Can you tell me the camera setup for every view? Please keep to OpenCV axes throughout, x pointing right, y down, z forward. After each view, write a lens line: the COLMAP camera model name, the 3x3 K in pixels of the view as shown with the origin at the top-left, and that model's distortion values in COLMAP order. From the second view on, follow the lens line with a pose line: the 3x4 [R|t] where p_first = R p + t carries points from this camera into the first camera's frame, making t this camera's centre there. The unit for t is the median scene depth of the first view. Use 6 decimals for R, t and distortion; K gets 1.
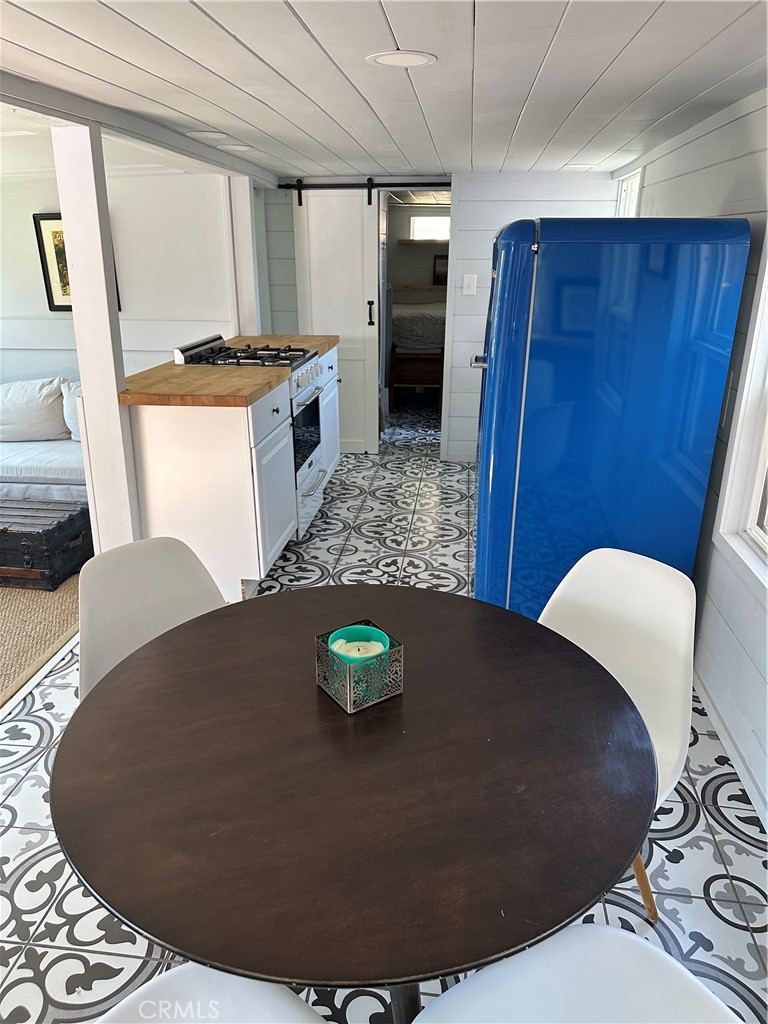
lens RADIAL K [[723.4, 0, 385.0], [0, 723.4, 528.4], [0, 0, 1]] dist [0.066613, -0.104539]
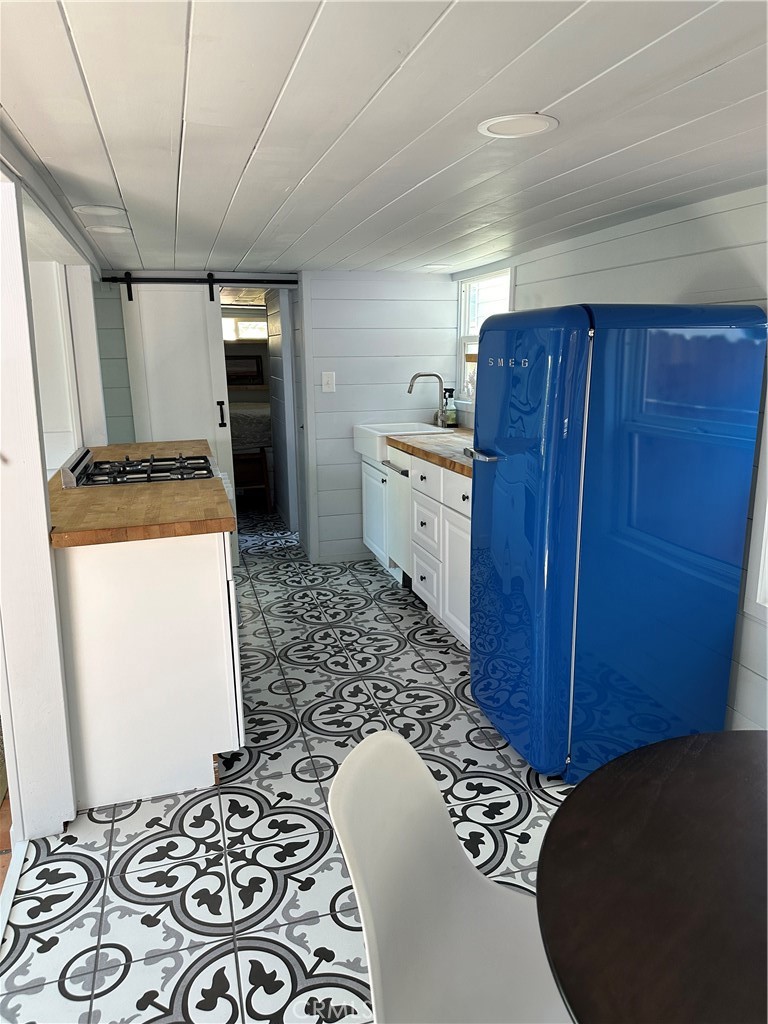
lens RADIAL K [[712.8, 0, 384.0], [0, 712.8, 512.0], [0, 0, 1]] dist [0.093348, -0.147681]
pose [[0.915475, -0.101195, 0.389443, -0.204015], [0.157406, 0.980796, -0.115163, -0.043242], [-0.370310, 0.166730, 0.913823, 0.133946]]
